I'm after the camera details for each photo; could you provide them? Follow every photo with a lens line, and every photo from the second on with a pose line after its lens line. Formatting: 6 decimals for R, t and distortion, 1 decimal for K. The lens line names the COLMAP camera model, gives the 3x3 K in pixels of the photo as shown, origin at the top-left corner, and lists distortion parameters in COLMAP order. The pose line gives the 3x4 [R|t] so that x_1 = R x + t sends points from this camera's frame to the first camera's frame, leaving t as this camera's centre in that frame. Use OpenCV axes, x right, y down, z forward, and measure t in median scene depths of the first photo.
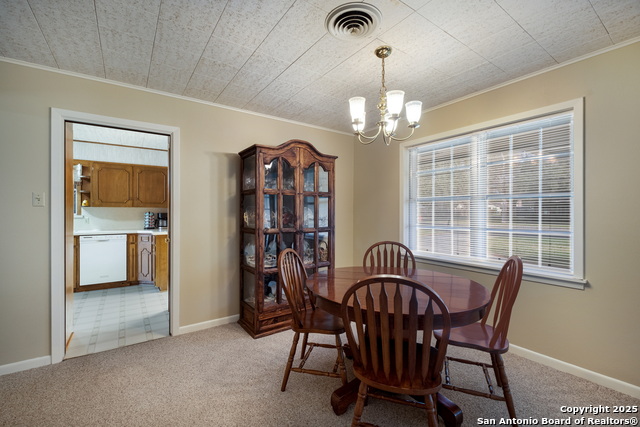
lens RADIAL K [[275.8, 0, 320.0], [0, 275.8, 213.5], [0, 0, 1]] dist [-0.000442, -0.000109]
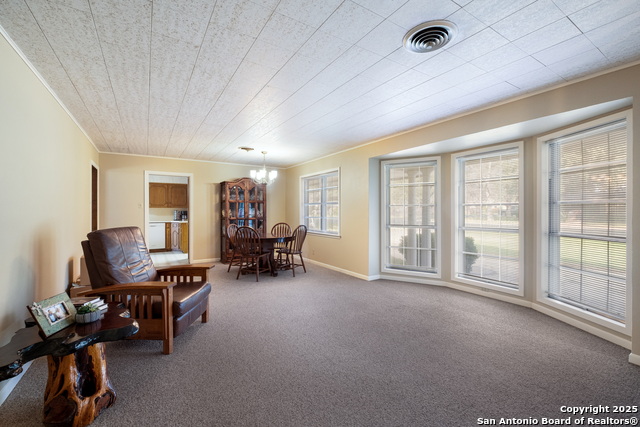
lens RADIAL K [[275.8, 0, 320.0], [0, 275.8, 213.5], [0, 0, 1]] dist [-0.000442, -0.000109]
pose [[0.998745, -0.000481, -0.050077, 0.487535], [0.000646, 0.999994, 0.003265, 0.011346], [0.050075, -0.003293, 0.998740, -0.913056]]
